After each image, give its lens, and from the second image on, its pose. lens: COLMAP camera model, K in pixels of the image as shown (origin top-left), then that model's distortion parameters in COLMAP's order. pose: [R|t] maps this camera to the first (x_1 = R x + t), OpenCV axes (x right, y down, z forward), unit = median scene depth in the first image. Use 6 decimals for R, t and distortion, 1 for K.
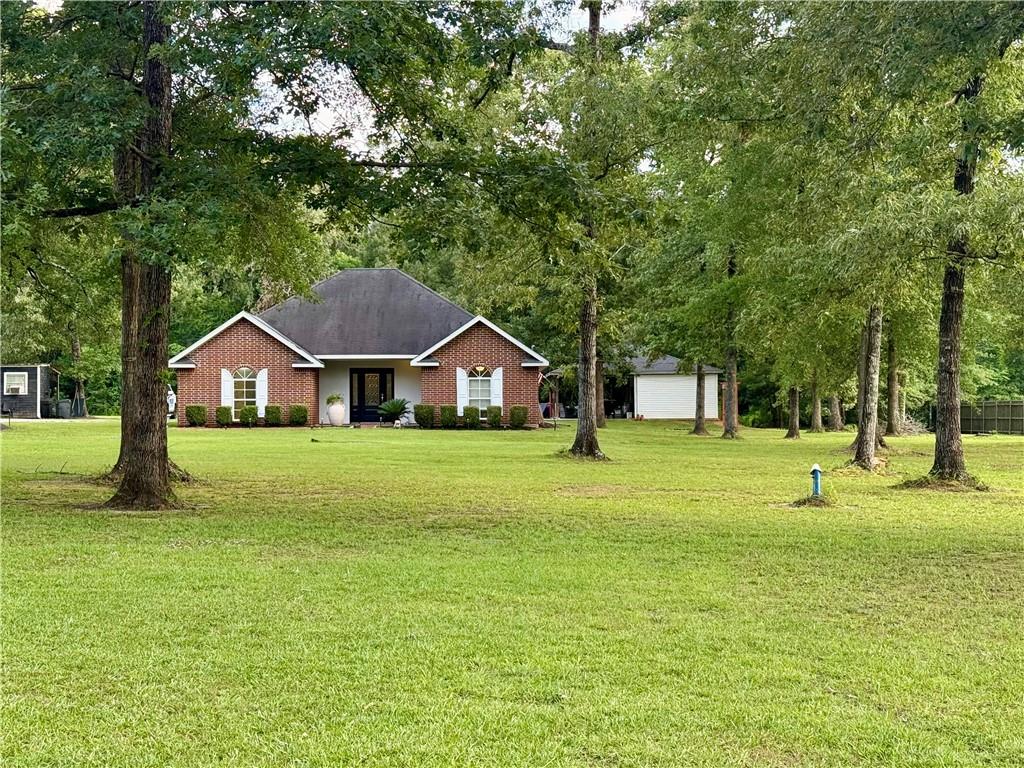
lens RADIAL K [[1618.4, 0, 515.7], [0, 1618.4, 389.2], [0, 0, 1]] dist [0.090598, -0.084220]
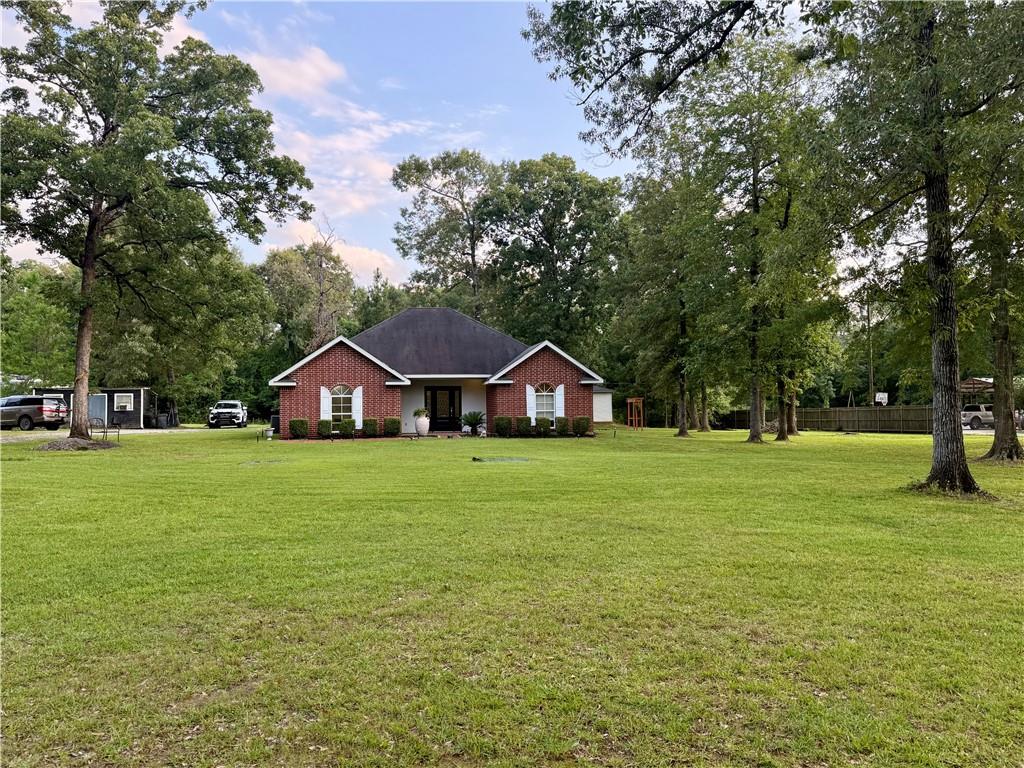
lens RADIAL K [[770.1, 0, 512.3], [0, 770.1, 390.4], [0, 0, 1]] dist [0.102044, -0.153934]
pose [[0.986247, -0.005123, 0.165198, -0.156210], [0.007985, 0.999829, -0.016667, 0.000086], [-0.165085, 0.017757, 0.986120, 0.501719]]
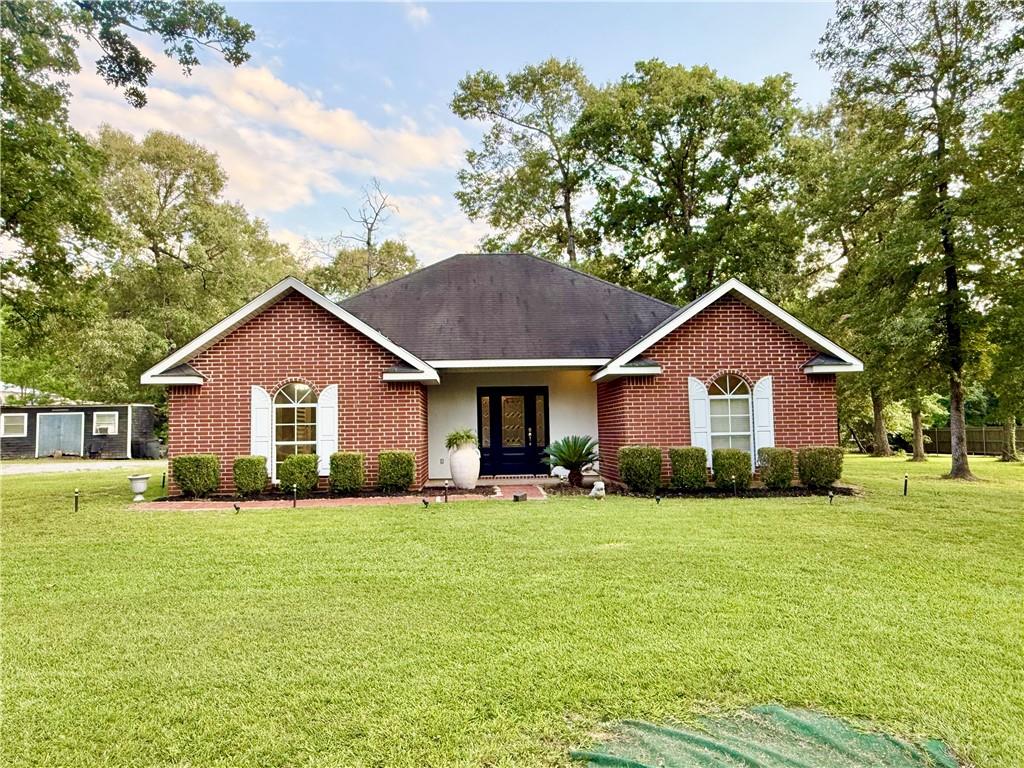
lens RADIAL K [[708.9, 0, 513.7], [0, 708.9, 386.0], [0, 0, 1]] dist [-0.003677, -0.004143]
pose [[0.999162, -0.013541, 0.038629, -0.116605], [0.015637, 0.998392, -0.054480, 0.001742], [-0.037829, 0.055038, 0.997767, 0.858690]]
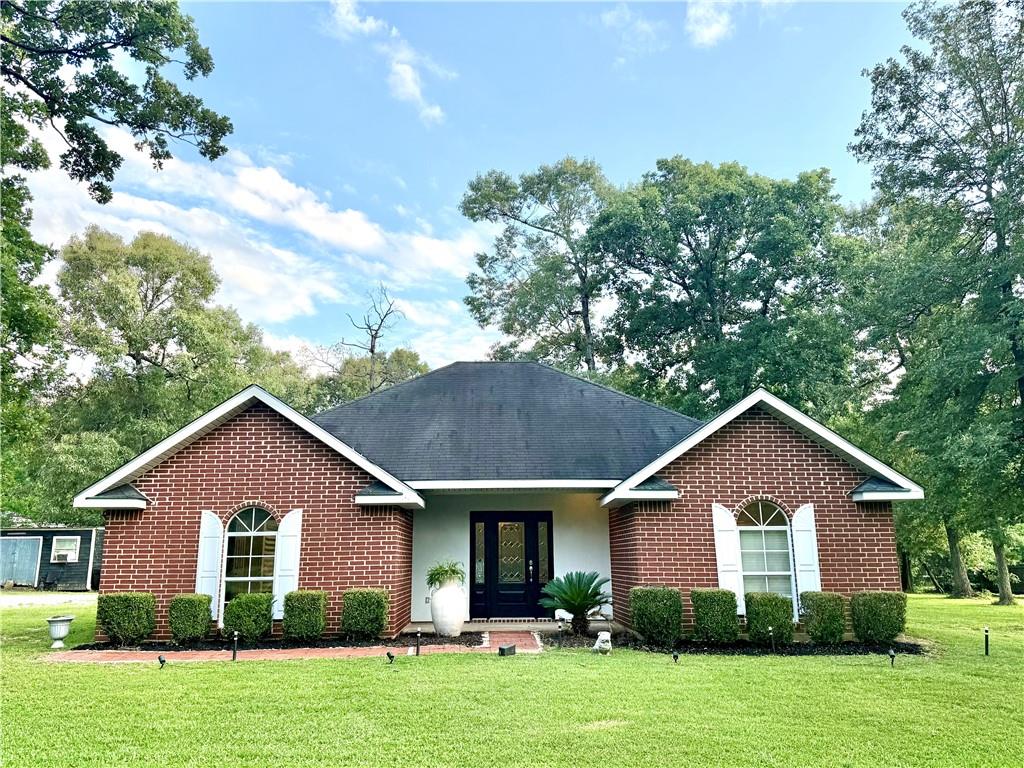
lens RADIAL K [[770.1, 0, 512.3], [0, 770.1, 390.4], [0, 0, 1]] dist [0.102044, -0.153934]
pose [[0.999978, -0.004705, 0.004675, -0.105392], [0.005557, 0.979110, -0.203255, -0.000417], [-0.003621, 0.203277, 0.979115, 0.871952]]
